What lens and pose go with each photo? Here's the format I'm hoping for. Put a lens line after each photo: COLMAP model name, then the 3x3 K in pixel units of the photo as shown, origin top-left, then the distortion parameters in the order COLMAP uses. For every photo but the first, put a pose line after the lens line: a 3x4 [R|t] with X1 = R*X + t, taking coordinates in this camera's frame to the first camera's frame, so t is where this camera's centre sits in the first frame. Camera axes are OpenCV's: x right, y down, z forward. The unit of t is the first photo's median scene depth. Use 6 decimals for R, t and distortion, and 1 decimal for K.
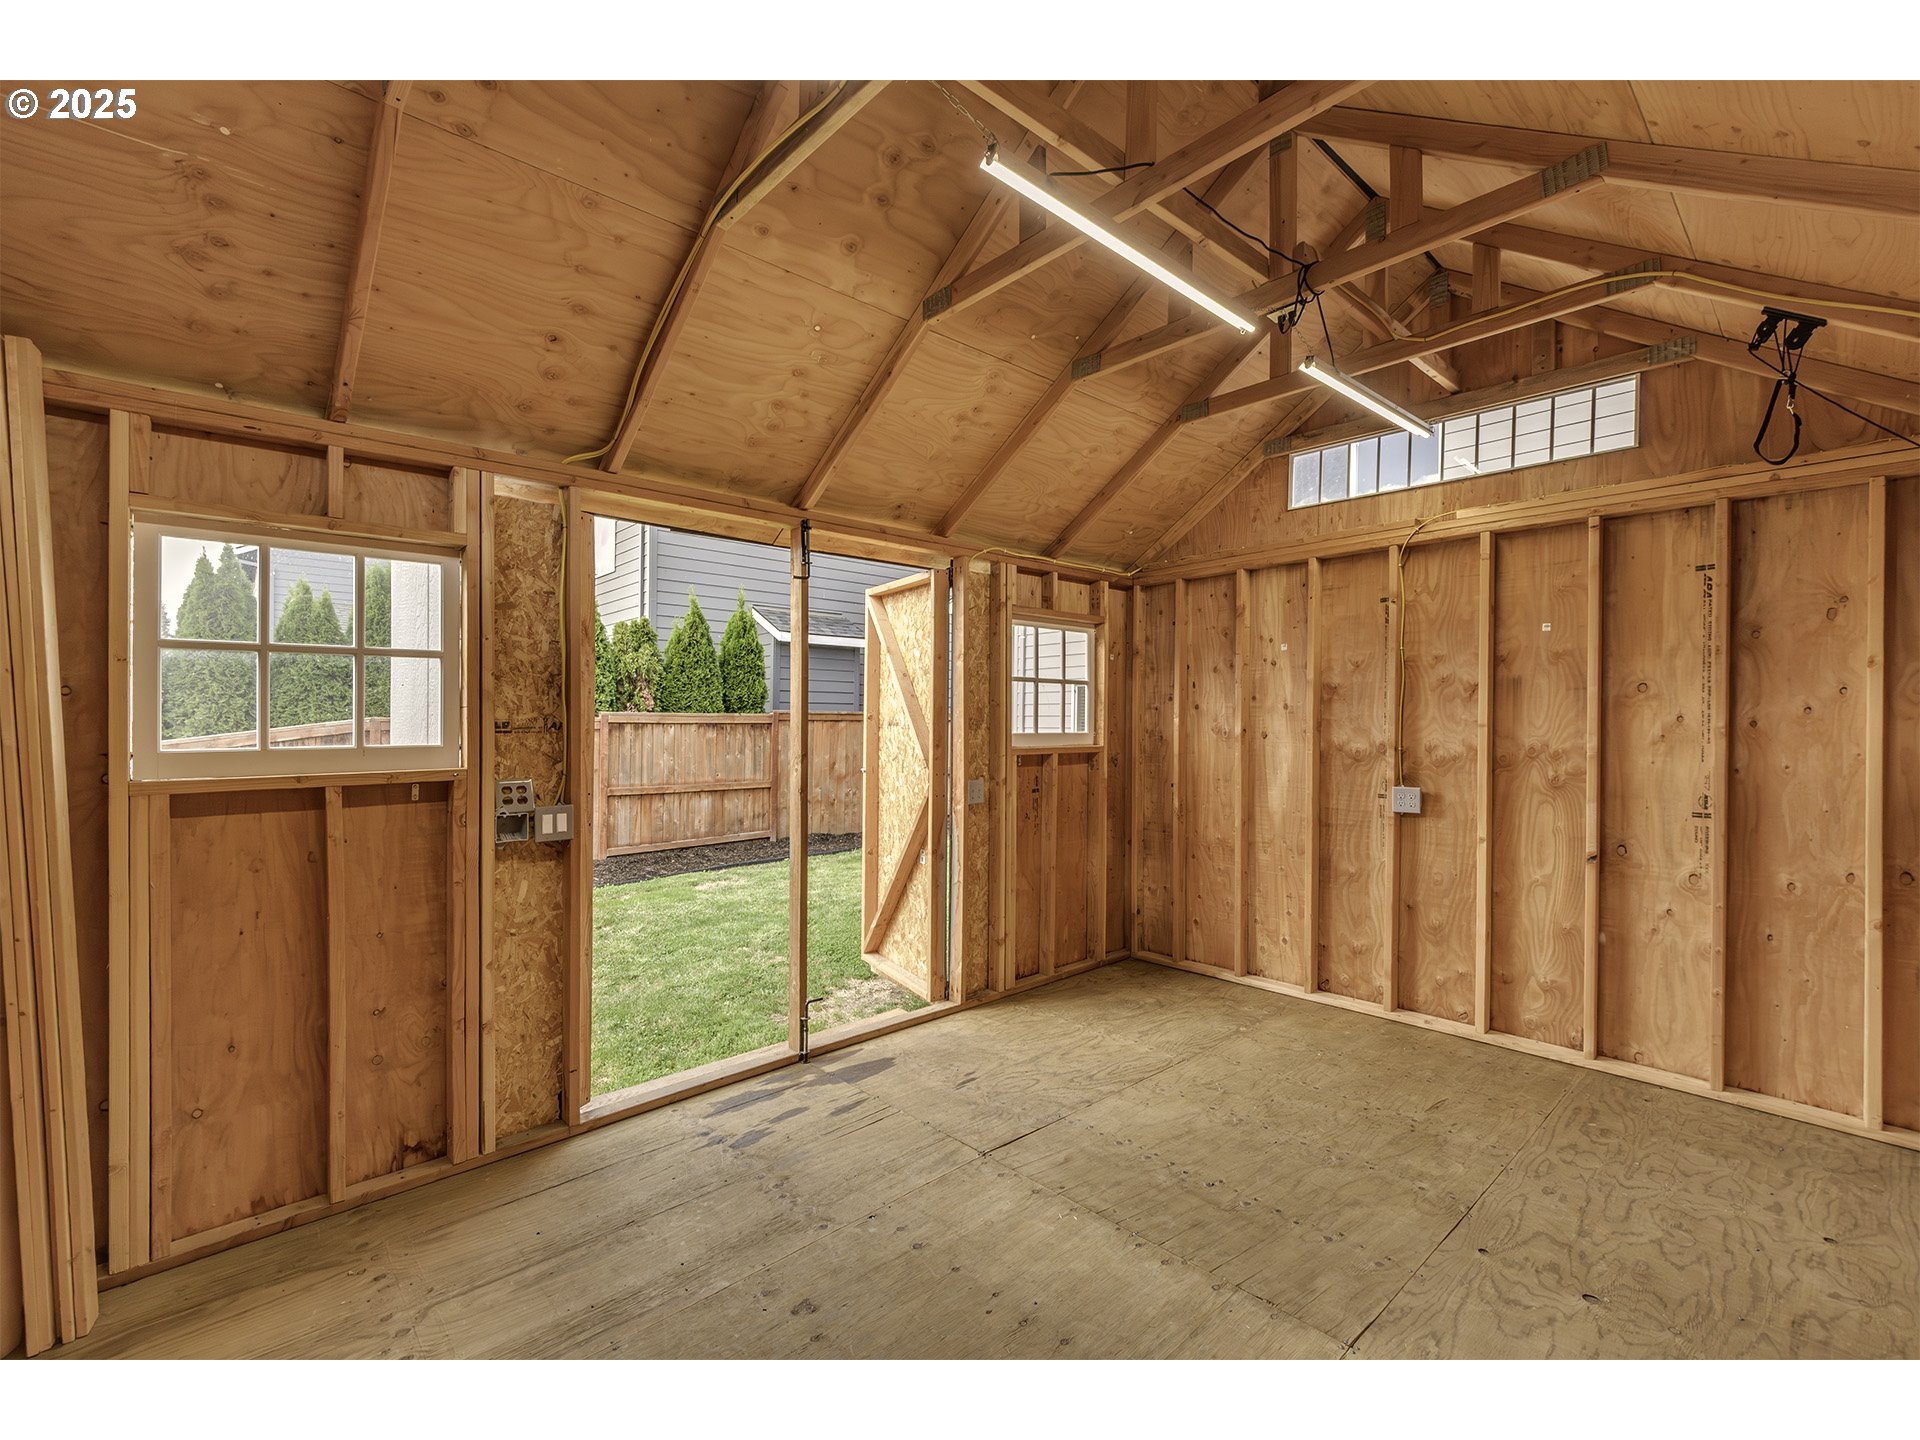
lens RADIAL K [[837.8, 0, 975.0], [0, 837.8, 724.8], [0, 0, 1]] dist [-0.000058, 0.001369]
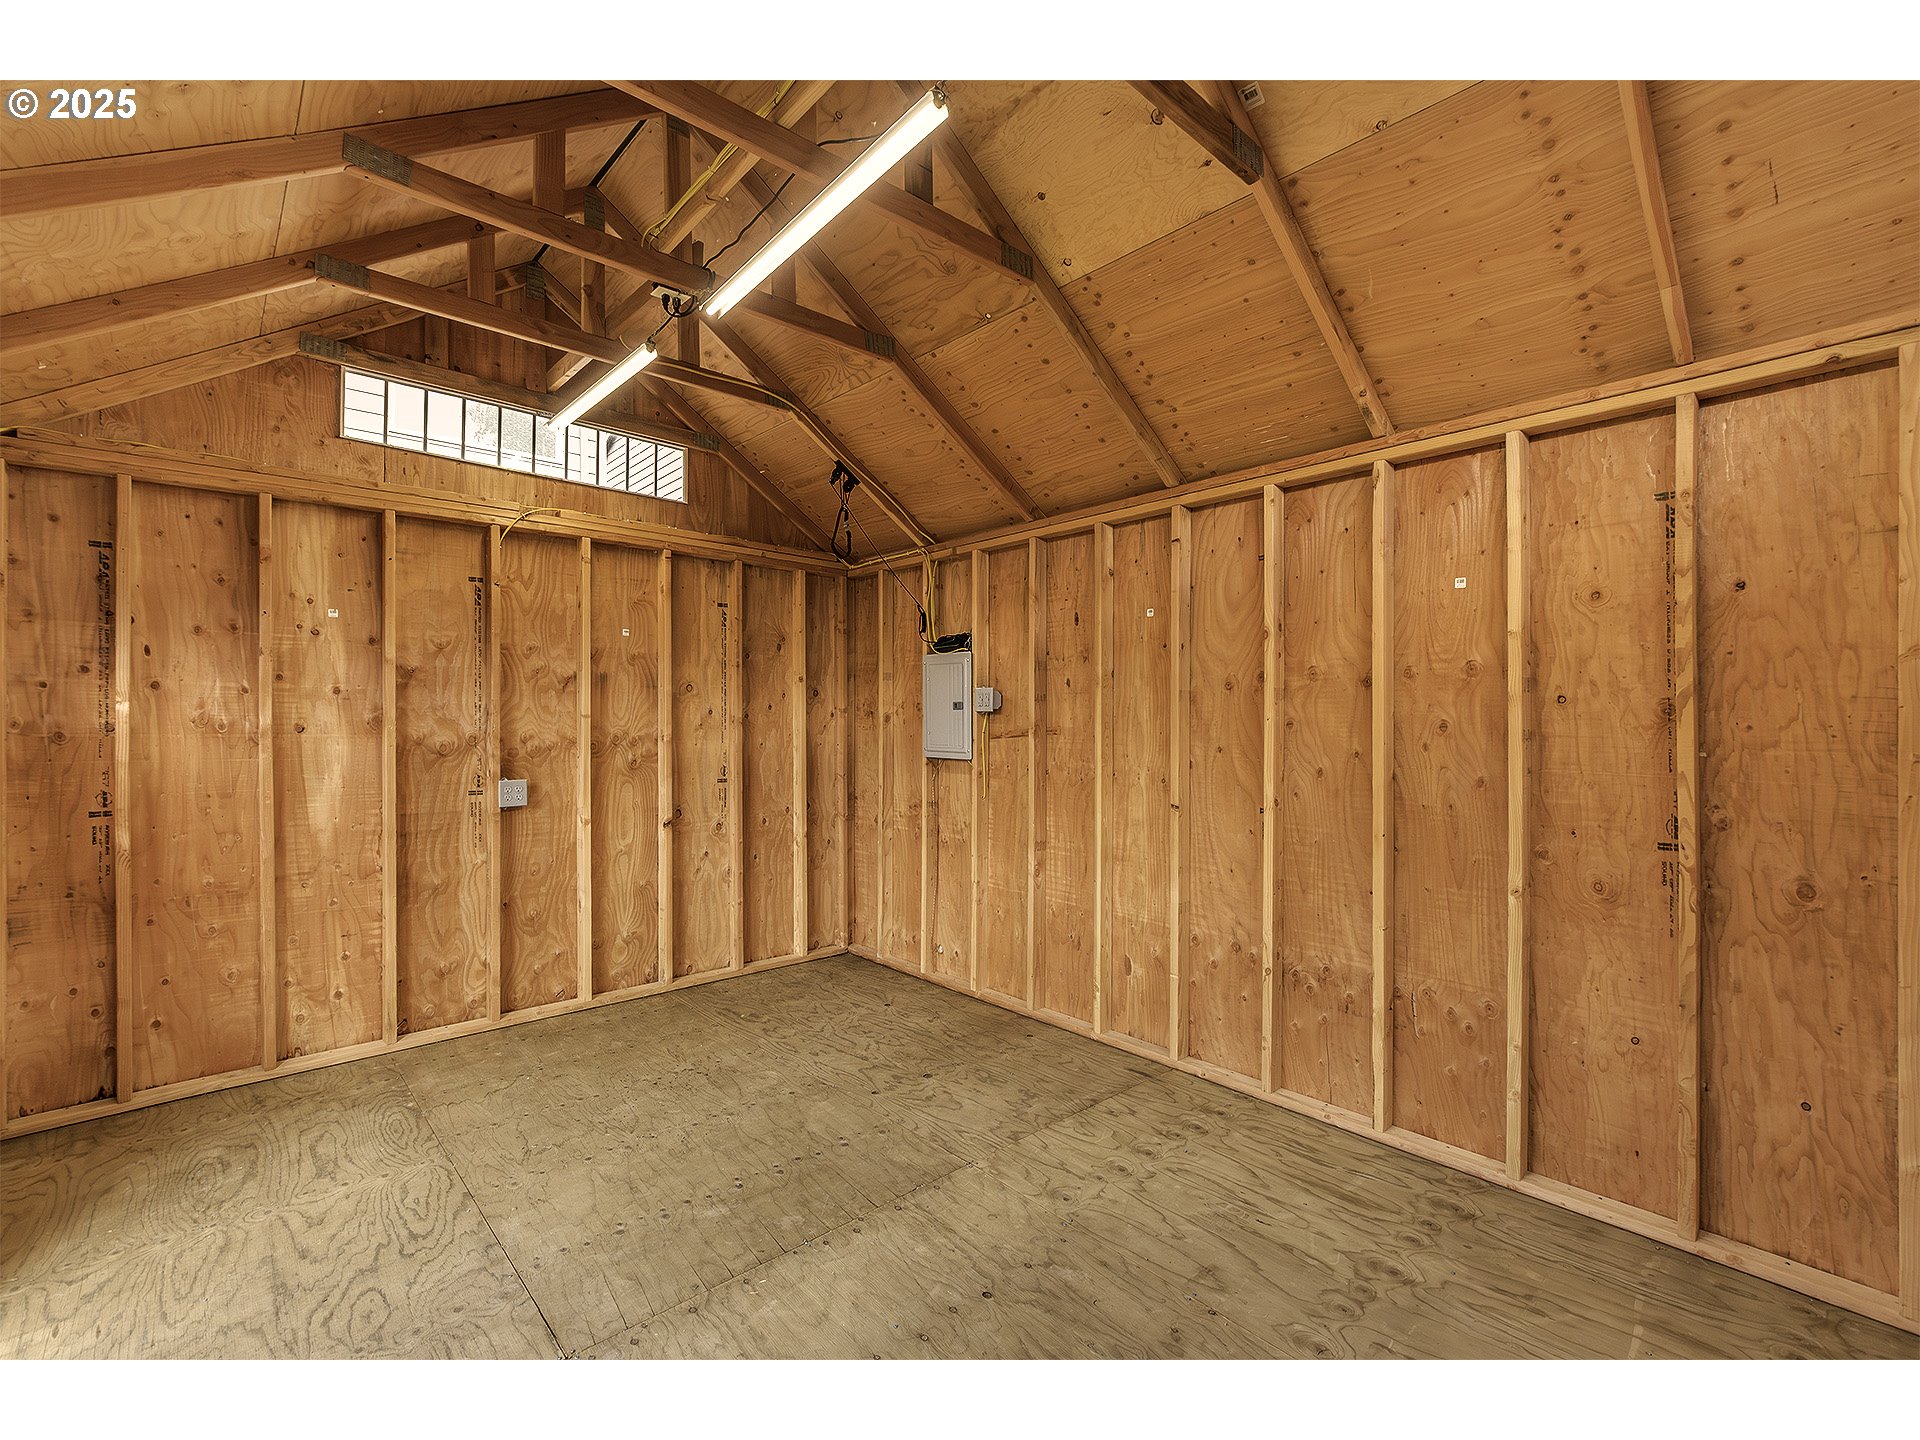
lens RADIAL K [[837.8, 0, 974.0], [0, 837.8, 721.2], [0, 0, 1]] dist [-0.000058, 0.001369]
pose [[0.024859, -0.002245, 0.999688, -0.444561], [-0.002201, 0.999995, 0.002300, 0.003396], [-0.999689, -0.002258, 0.024854, 0.456060]]
